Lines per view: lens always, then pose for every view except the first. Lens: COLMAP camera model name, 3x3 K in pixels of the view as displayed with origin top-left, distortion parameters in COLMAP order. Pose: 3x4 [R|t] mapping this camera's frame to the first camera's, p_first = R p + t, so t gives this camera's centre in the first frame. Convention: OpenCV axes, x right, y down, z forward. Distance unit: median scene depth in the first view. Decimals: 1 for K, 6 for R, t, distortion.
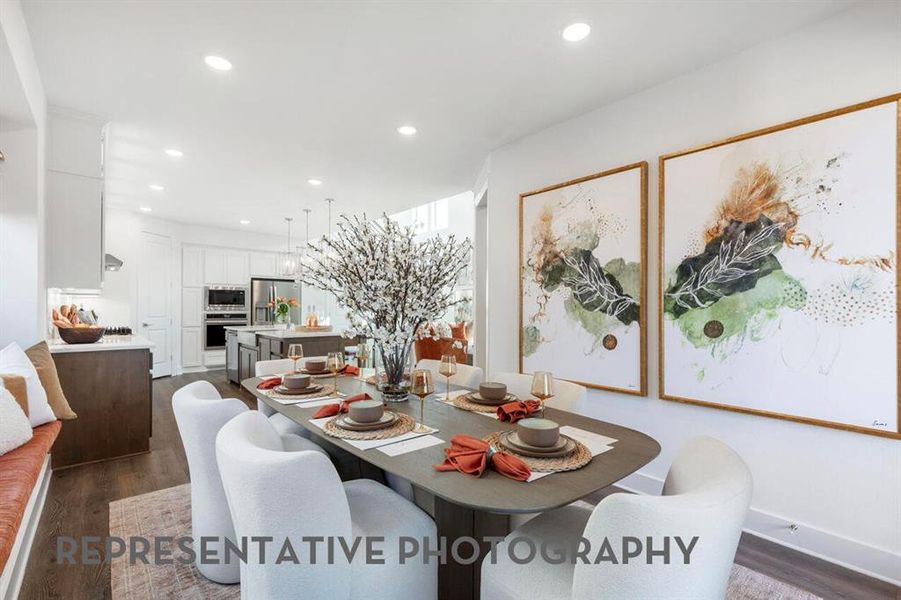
lens RADIAL K [[406.2, 0, 458.8], [0, 406.2, 307.3], [0, 0, 1]] dist [0.007259, 0.000295]
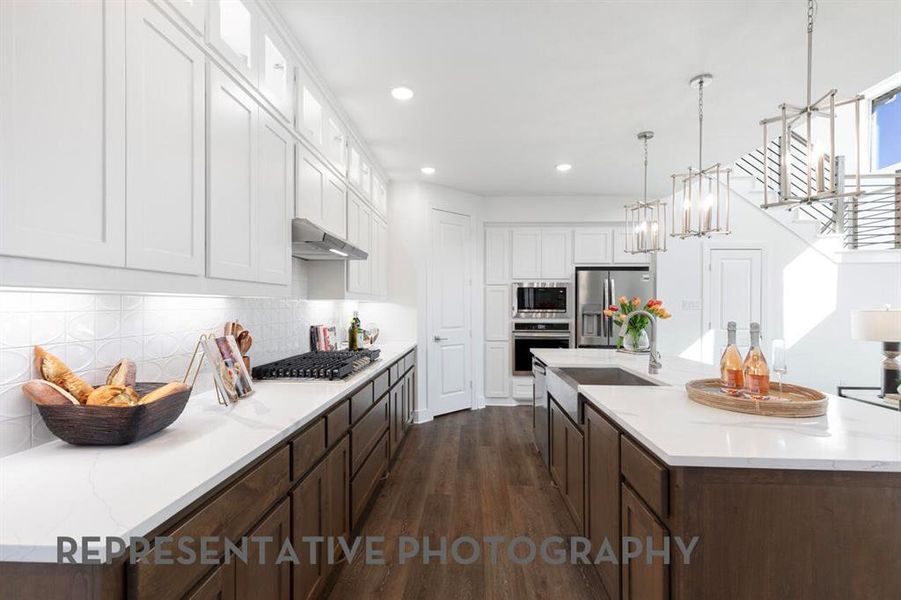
lens RADIAL K [[406.2, 0, 455.1], [0, 406.2, 304.0], [0, 0, 1]] dist [0.007259, 0.000295]
pose [[0.715242, 0.000579, -0.698877, -0.209128], [-0.000961, 1.000000, -0.000155, -0.014960], [0.698876, 0.000783, 0.715242, 0.431078]]
